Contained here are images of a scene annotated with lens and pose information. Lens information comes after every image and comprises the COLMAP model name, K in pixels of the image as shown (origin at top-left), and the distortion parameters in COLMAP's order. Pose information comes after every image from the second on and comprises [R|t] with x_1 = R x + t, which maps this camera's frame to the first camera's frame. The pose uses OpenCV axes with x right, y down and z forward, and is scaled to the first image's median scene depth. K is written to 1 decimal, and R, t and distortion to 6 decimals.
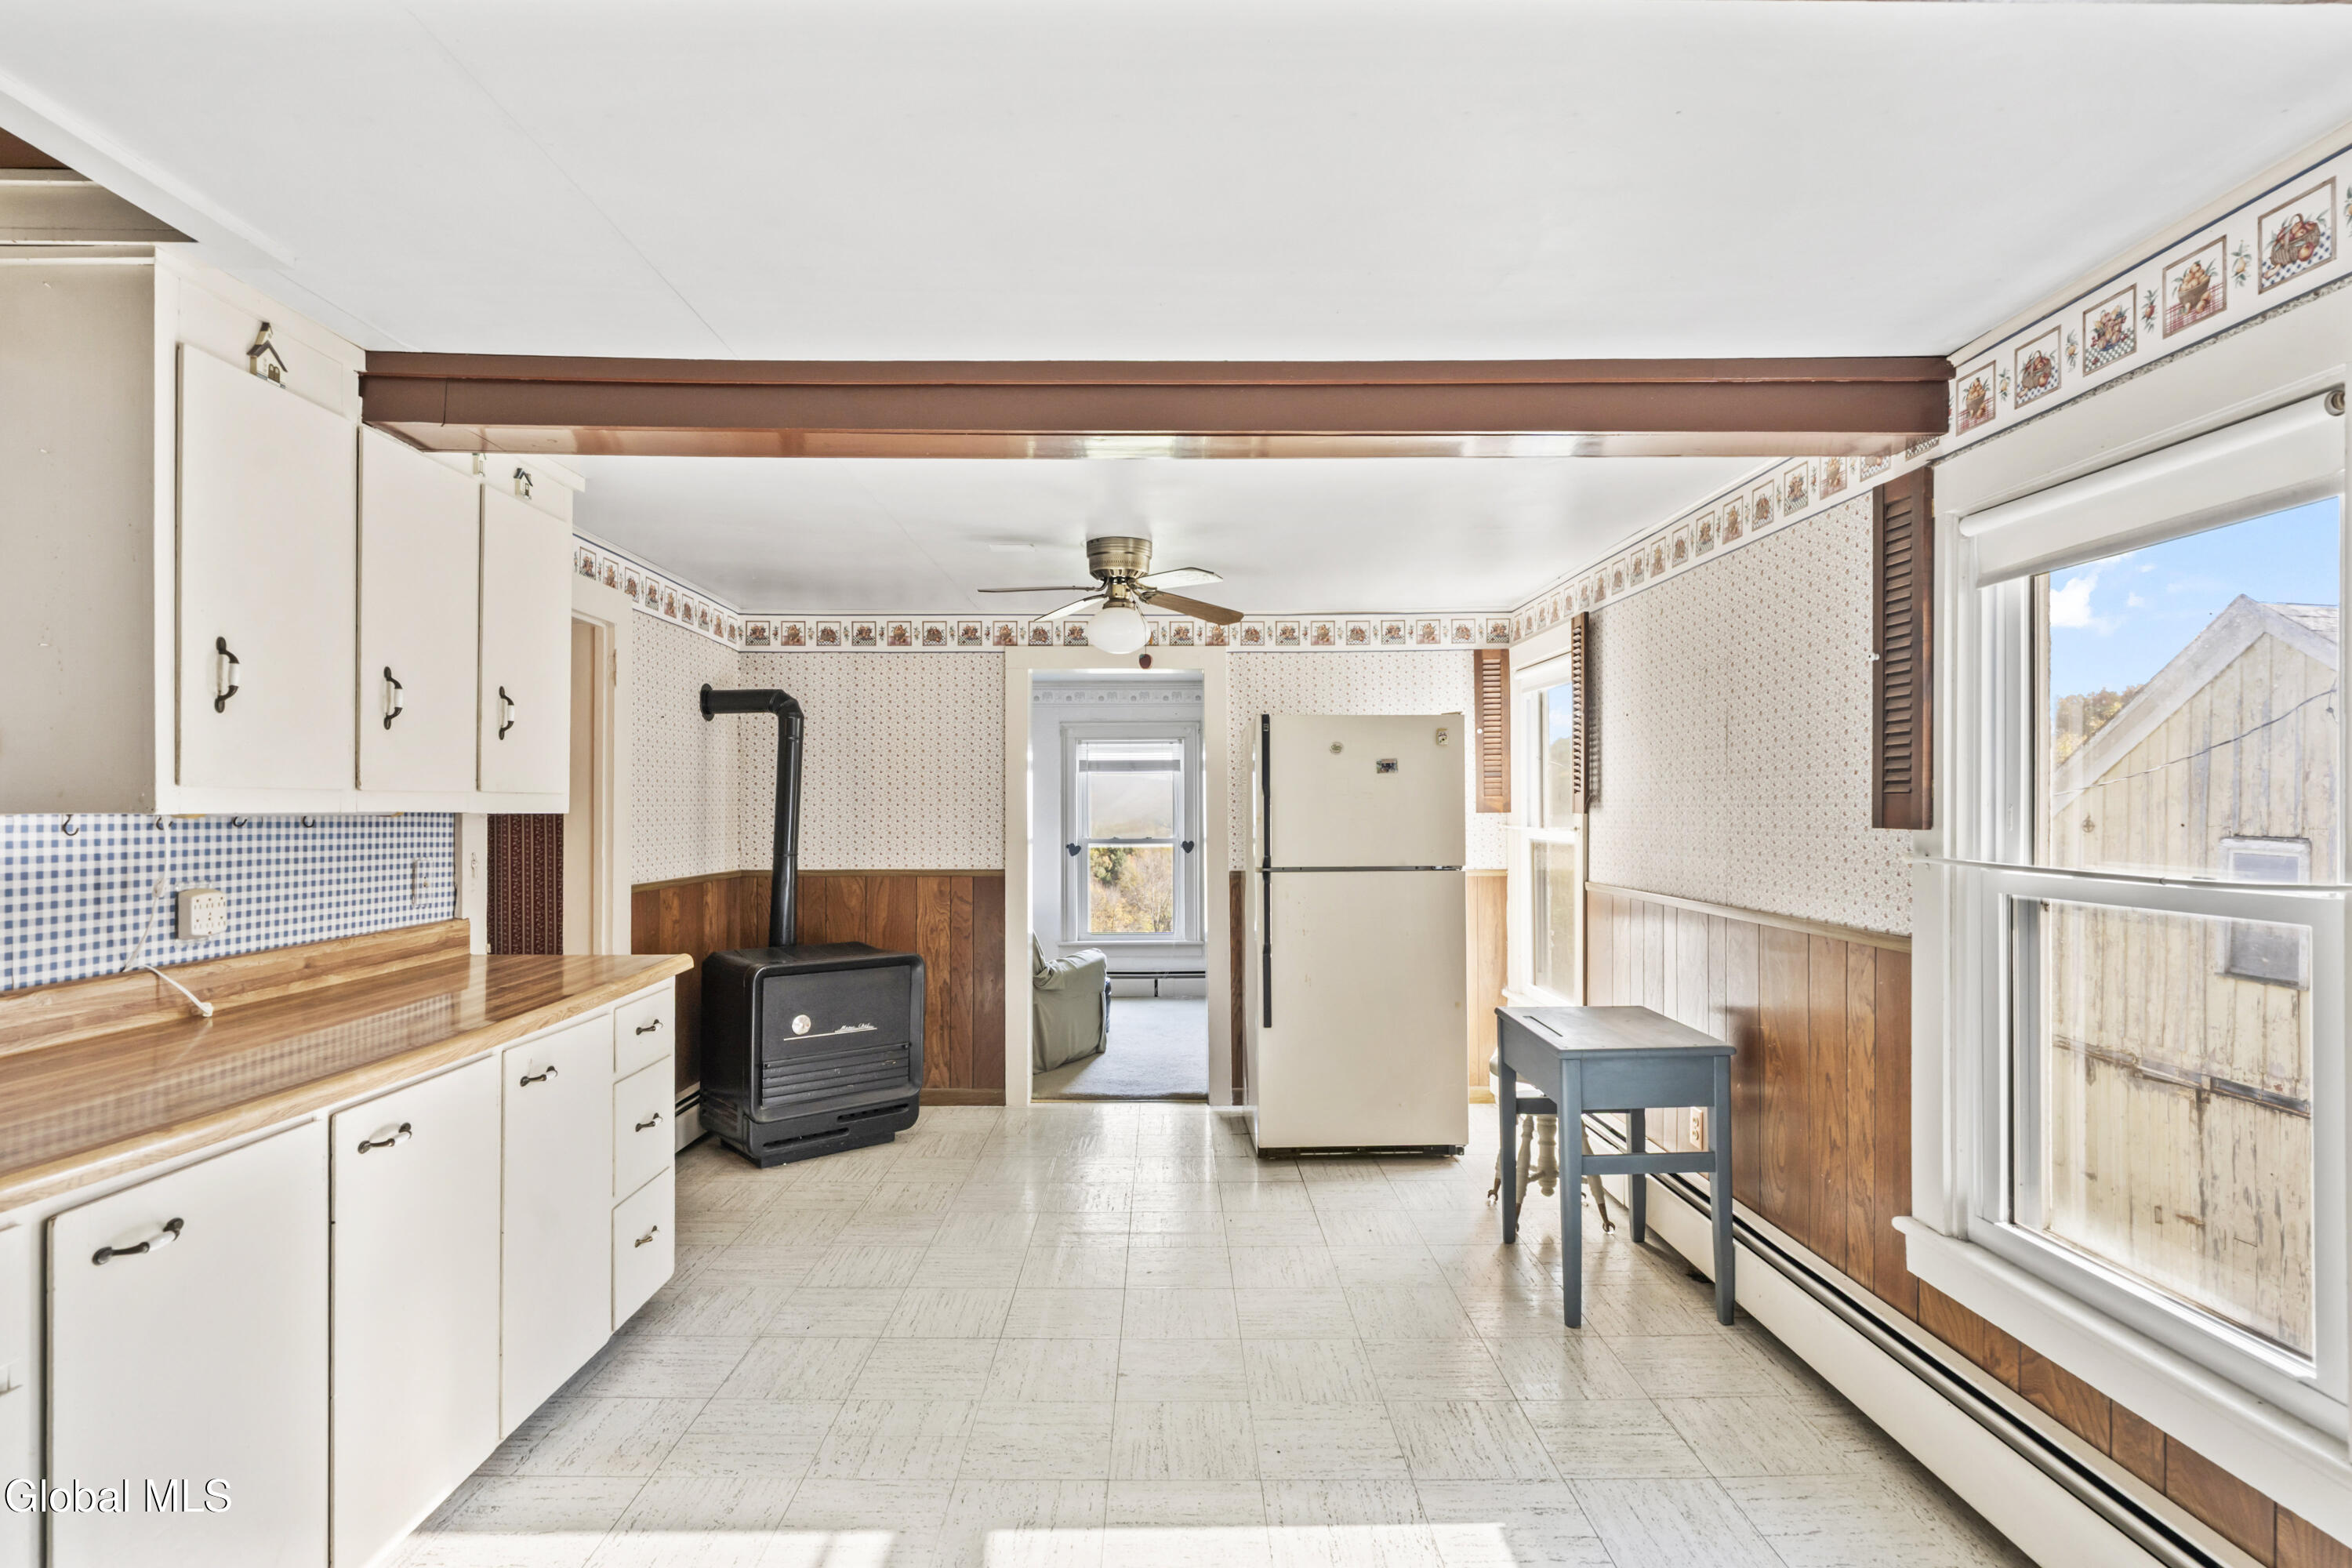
lens RADIAL K [[1131.8, 0, 1182.0], [0, 1131.8, 801.9], [0, 0, 1]] dist [0.000155, -0.000027]
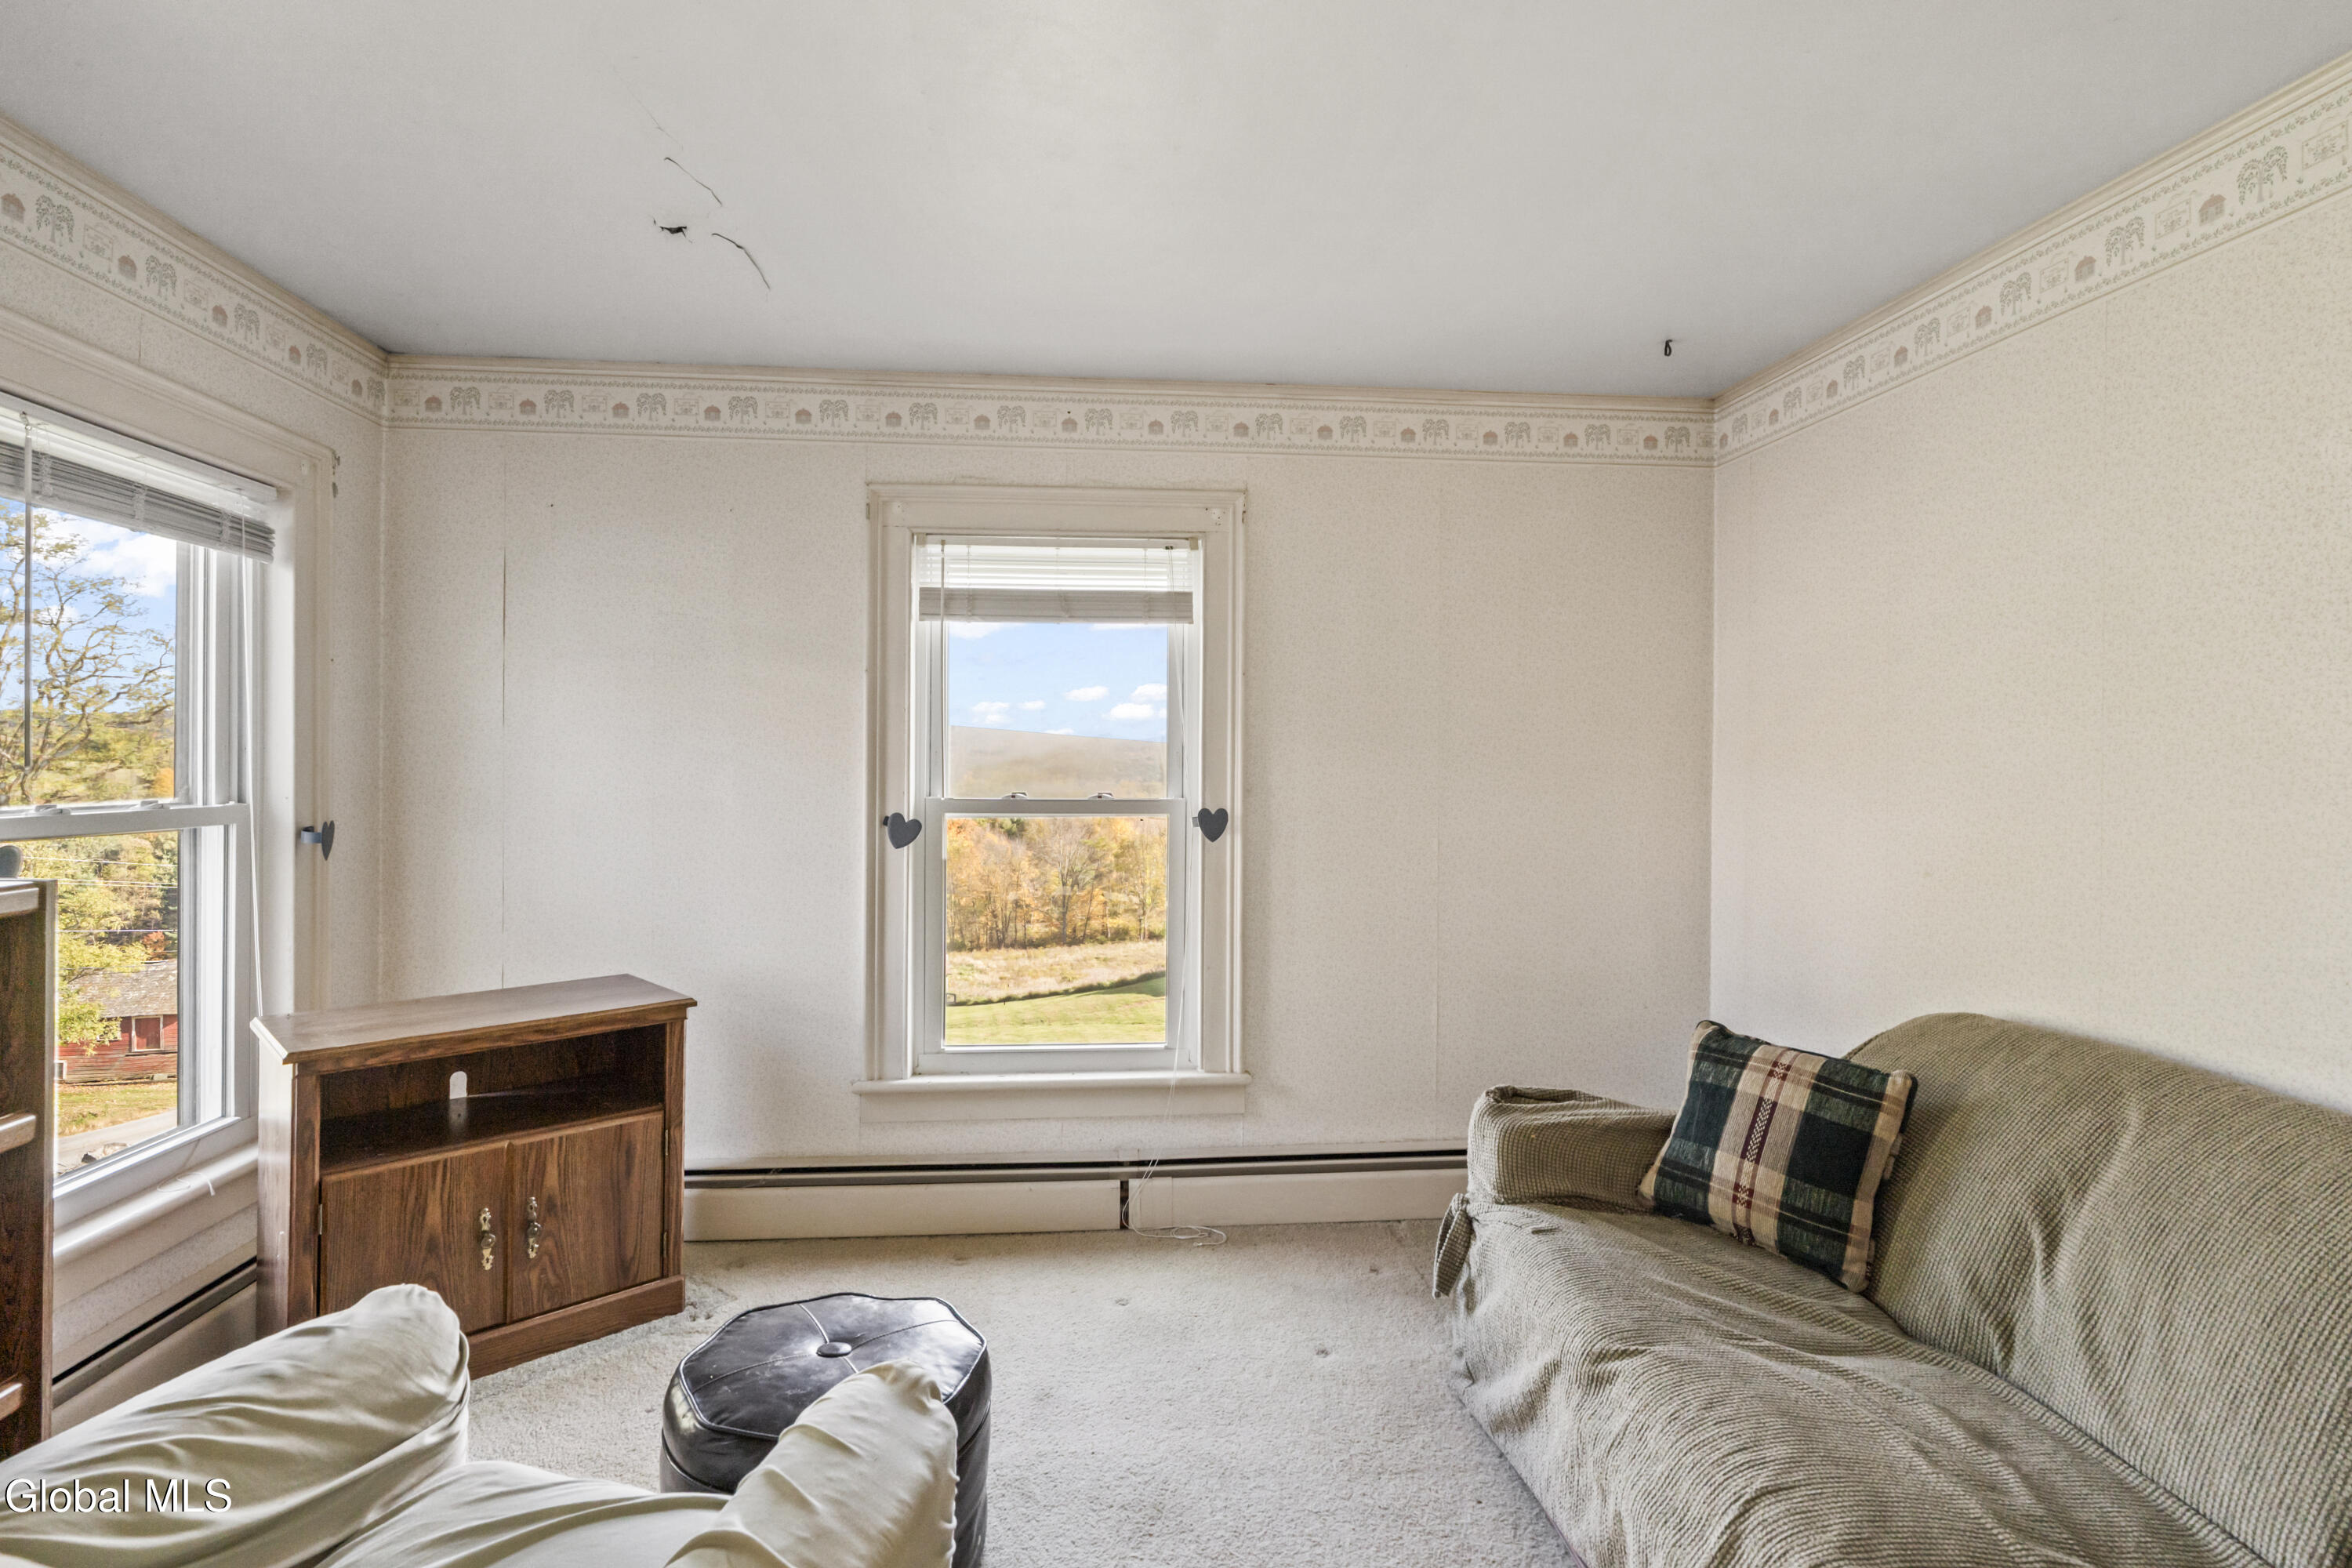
lens RADIAL K [[1131.8, 0, 1160.9], [0, 1131.8, 764.9], [0, 0, 1]] dist [0.000155, -0.000027]
pose [[0.997955, 0.008667, 0.063324, -0.035129], [-0.009376, 0.999897, 0.010908, 0.016292], [-0.063223, -0.011479, 0.997933, 0.624953]]
